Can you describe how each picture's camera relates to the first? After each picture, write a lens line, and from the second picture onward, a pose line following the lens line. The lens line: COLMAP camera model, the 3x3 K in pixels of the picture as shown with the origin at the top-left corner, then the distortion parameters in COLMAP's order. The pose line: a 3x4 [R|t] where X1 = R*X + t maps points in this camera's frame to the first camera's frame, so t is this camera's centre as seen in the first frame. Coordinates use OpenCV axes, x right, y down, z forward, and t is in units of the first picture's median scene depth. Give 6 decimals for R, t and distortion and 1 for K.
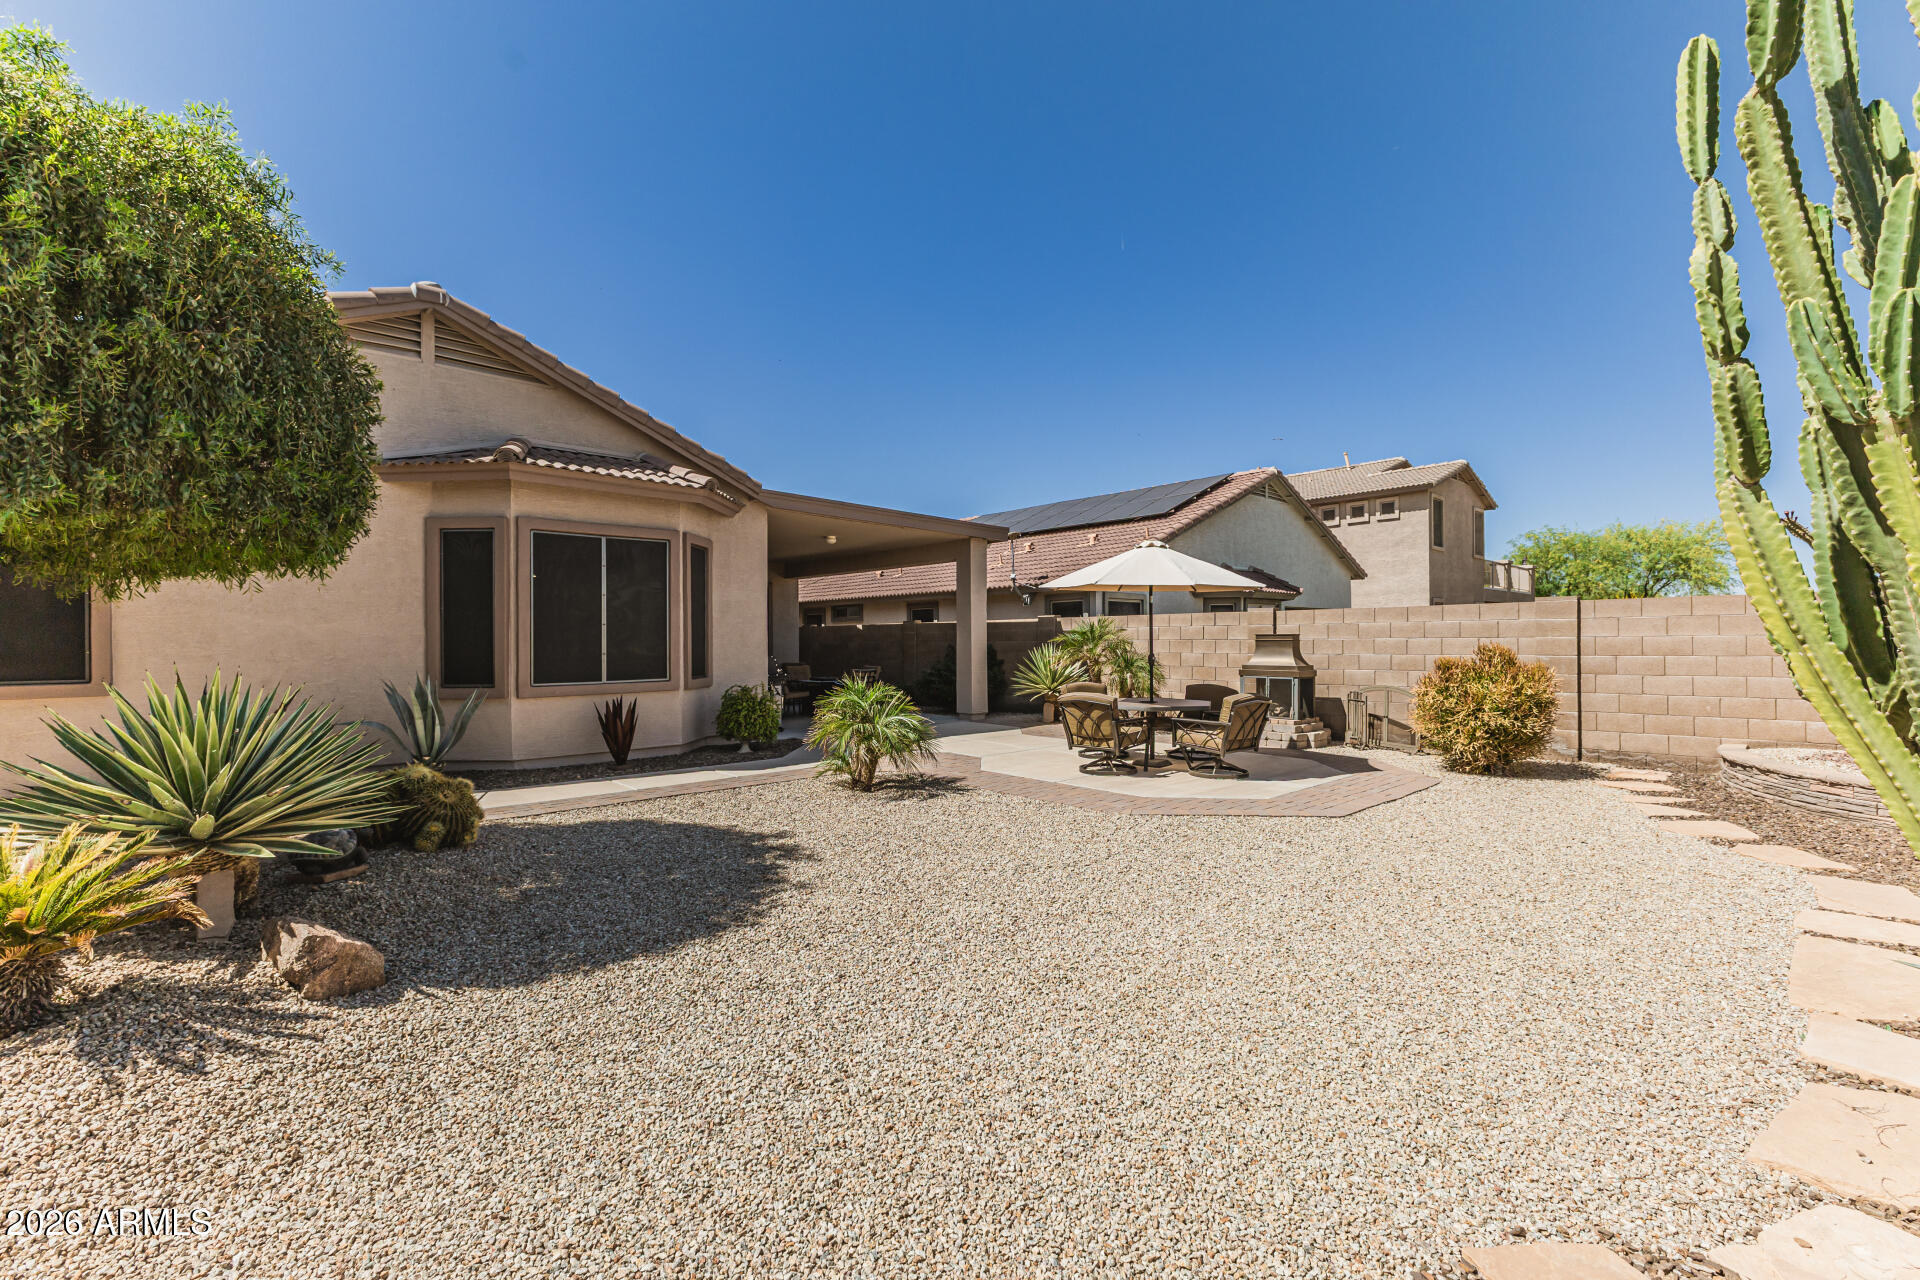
lens RADIAL K [[844.1, 0, 963.8], [0, 844.1, 636.7], [0, 0, 1]] dist [0.020369, -0.000084]
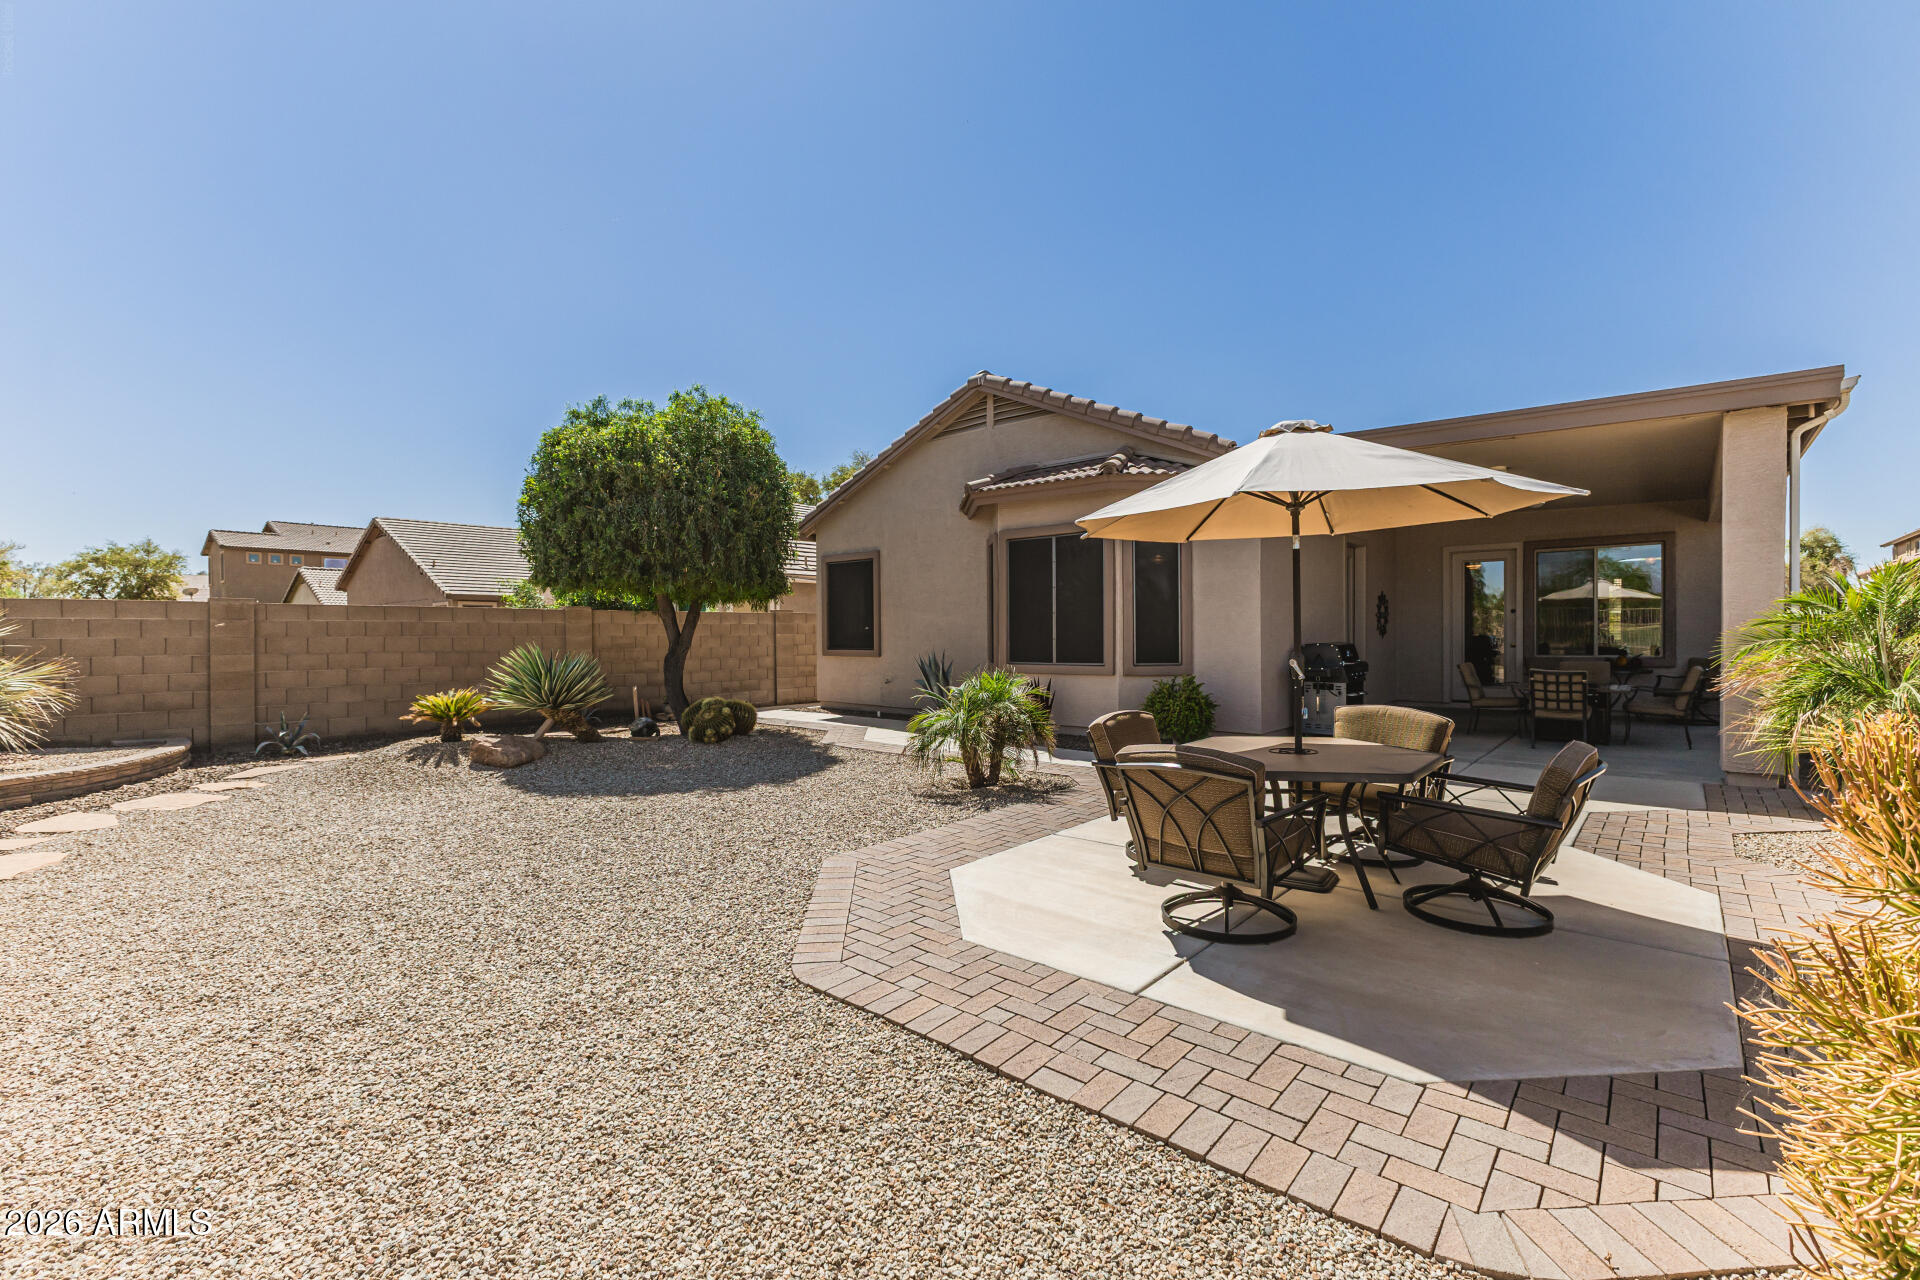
lens RADIAL K [[844.1, 0, 963.8], [0, 844.1, 636.7], [0, 0, 1]] dist [0.020369, -0.000084]
pose [[0.134282, 0.009912, -0.990894, 0.591431], [0.011365, 0.999869, 0.011542, 0.002359], [0.990878, -0.012811, 0.134152, 0.631093]]
